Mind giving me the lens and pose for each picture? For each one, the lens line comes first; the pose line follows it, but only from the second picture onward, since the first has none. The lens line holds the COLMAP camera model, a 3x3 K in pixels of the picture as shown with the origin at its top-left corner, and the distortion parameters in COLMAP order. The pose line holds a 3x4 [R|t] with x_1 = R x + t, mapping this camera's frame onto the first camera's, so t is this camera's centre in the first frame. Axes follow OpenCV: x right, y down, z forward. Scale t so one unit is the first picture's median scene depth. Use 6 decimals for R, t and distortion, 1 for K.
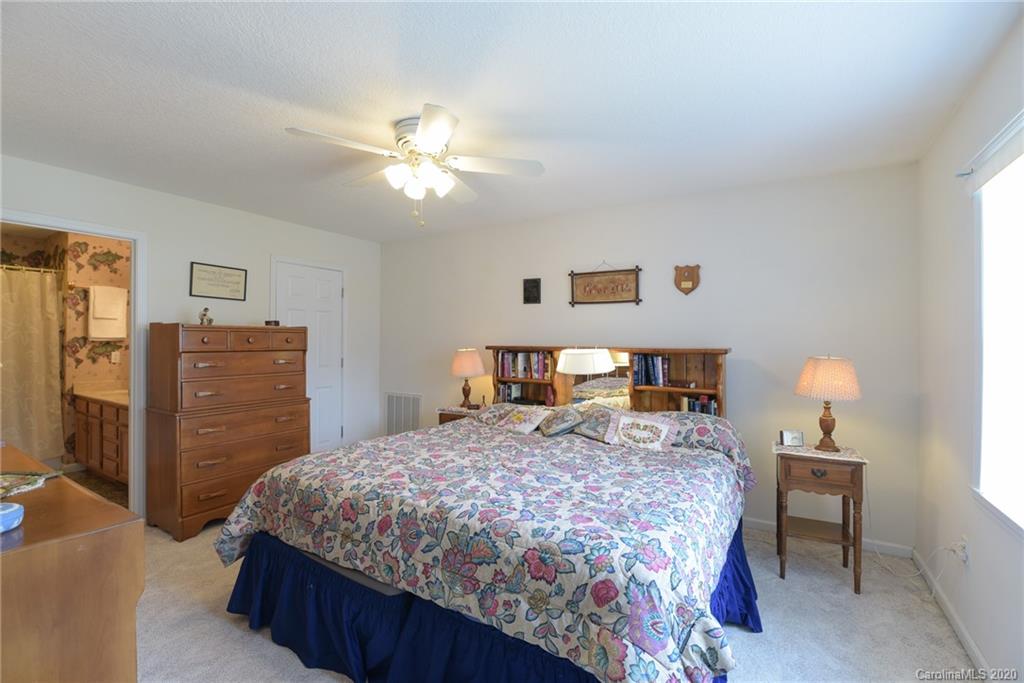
lens RADIAL K [[440.2, 0, 511.9], [0, 440.2, 333.7], [0, 0, 1]] dist [-0.000521, -0.007996]
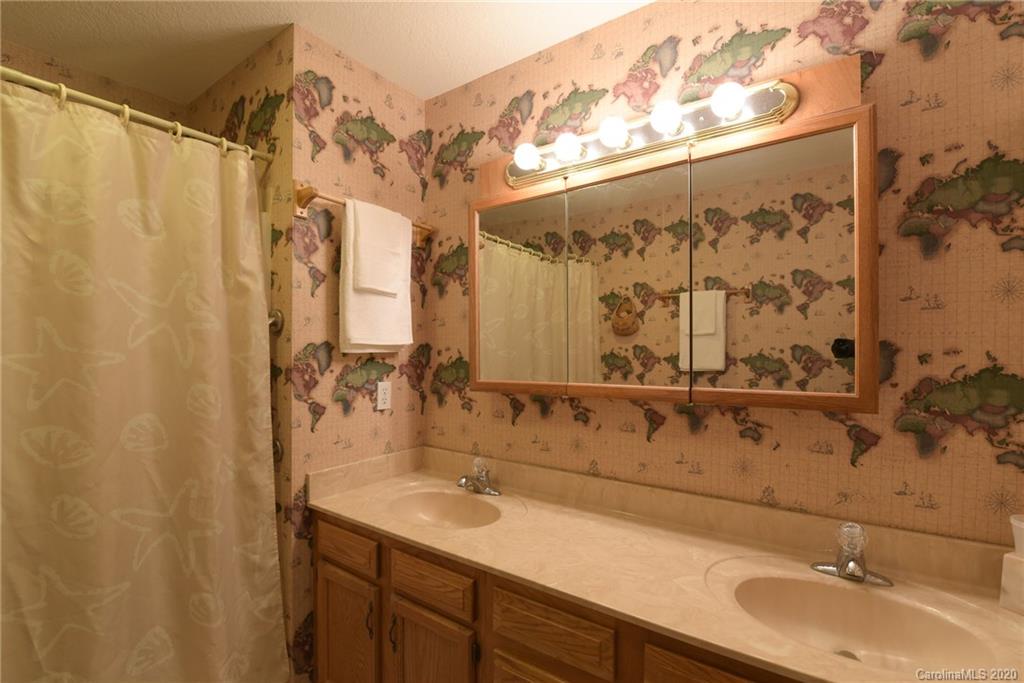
lens RADIAL K [[452.0, 0, 519.0], [0, 452.0, 349.3], [0, 0, 1]] dist [-0.002008, -0.010352]
pose [[0.998509, -0.000025, -0.054594, -0.817230], [0.000728, 0.999917, 0.012854, 0.008569], [0.054590, -0.012874, 0.998426, 0.650120]]
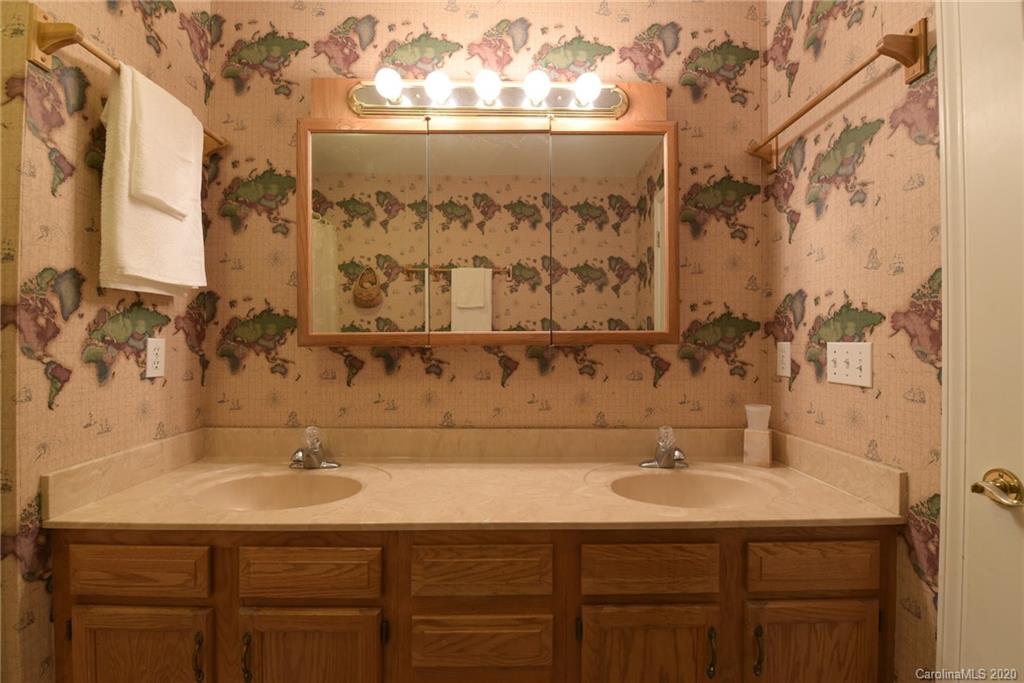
lens RADIAL K [[451.4, 0, 514.4], [0, 451.4, 333.9], [0, 0, 1]] dist [-0.003090, -0.009796]
pose [[0.838889, 0.004811, 0.544281, -0.929502], [-0.004286, 0.999988, -0.002233, 0.041494], [-0.544285, -0.000459, 0.838900, 0.686490]]
